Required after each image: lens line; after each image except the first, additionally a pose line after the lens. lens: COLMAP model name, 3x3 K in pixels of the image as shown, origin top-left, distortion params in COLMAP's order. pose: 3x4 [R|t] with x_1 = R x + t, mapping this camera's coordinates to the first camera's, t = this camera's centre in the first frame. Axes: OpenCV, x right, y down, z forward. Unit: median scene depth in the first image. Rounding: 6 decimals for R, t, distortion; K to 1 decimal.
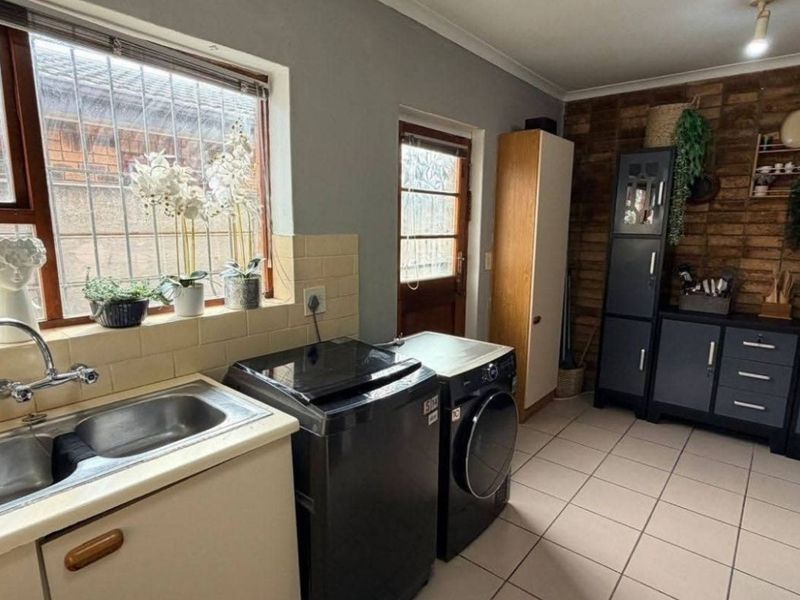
lens RADIAL K [[457.9, 0, 400.0], [0, 457.9, 300.0], [0, 0, 1]] dist [-0.003739, 0.000374]
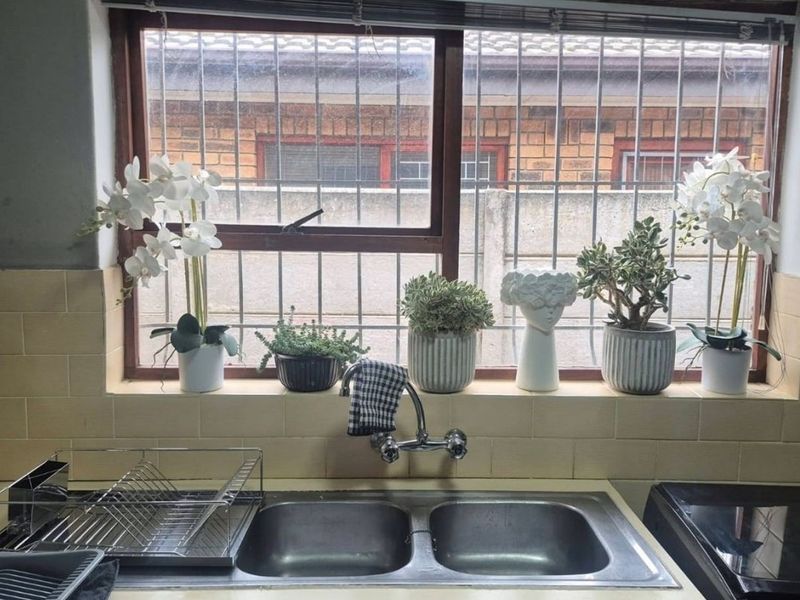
lens RADIAL K [[685.1, 0, 400.0], [0, 685.1, 300.0], [0, 0, 1]] dist [0.006713, 0.006495]
pose [[0.644238, 0.053369, -0.762961, 0.169277], [-0.128546, 0.990927, -0.039228, -0.031473], [0.753945, 0.123348, 0.645253, 0.213906]]
